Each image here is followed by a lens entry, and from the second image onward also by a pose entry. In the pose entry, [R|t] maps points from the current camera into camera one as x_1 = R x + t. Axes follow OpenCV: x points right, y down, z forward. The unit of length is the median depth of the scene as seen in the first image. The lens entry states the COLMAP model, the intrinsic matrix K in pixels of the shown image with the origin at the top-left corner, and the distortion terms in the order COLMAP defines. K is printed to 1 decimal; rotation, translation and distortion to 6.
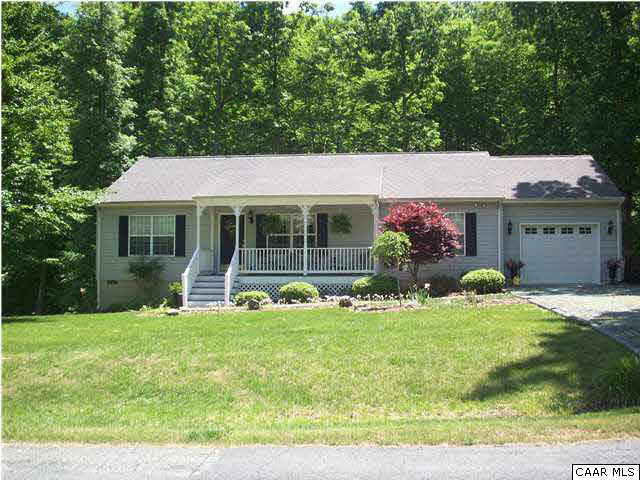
lens RADIAL K [[669.1, 0, 320.0], [0, 669.1, 240.0], [0, 0, 1]] dist [-0.140744, -0.006951]
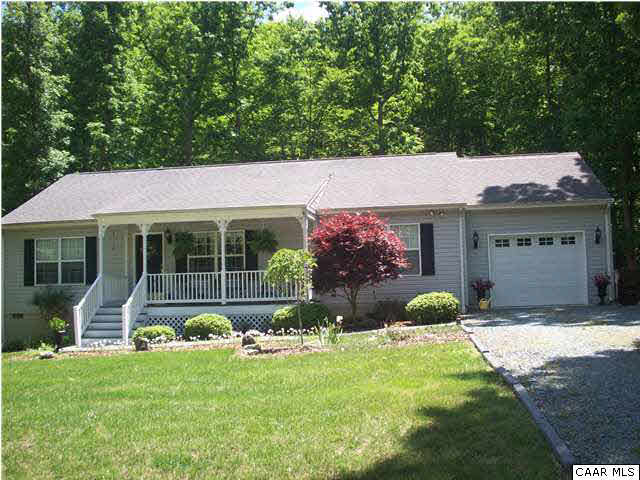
lens RADIAL K [[669.1, 0, 320.0], [0, 669.1, 240.0], [0, 0, 1]] dist [-0.140744, -0.006951]
pose [[0.999218, -0.028687, -0.027216, 0.109527], [0.027939, 0.999232, -0.027481, -0.001220], [0.027983, 0.026700, 0.999252, 0.152177]]
